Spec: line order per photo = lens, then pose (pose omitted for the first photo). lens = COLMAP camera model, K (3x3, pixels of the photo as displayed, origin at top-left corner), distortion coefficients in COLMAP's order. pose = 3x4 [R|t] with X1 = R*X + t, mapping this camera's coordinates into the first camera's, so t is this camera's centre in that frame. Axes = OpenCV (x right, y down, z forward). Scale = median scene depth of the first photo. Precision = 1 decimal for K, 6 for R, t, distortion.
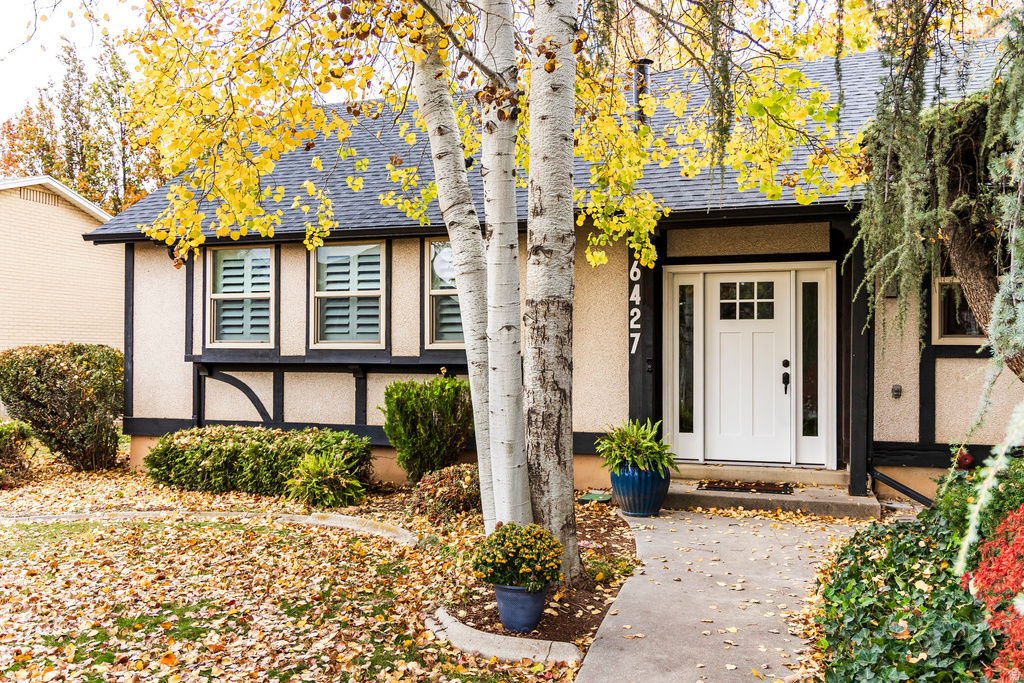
lens RADIAL K [[863.2, 0, 514.3], [0, 863.2, 333.8], [0, 0, 1]] dist [-0.015514, 0.000038]
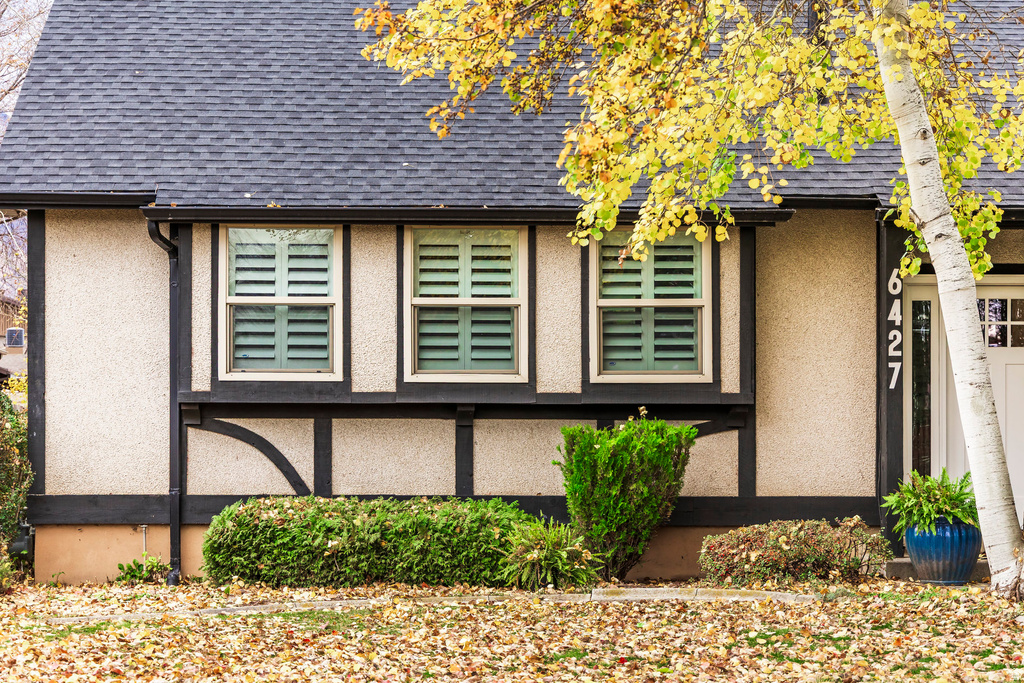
lens RADIAL K [[1916.6, 0, 510.4], [0, 1916.6, 349.8], [0, 0, 1]] dist [-0.072314, 0.000000]
pose [[0.946130, 0.015005, 0.323440, -0.641002], [-0.007954, 0.999701, -0.023111, 0.026250], [-0.323690, 0.019293, 0.945967, -0.439682]]
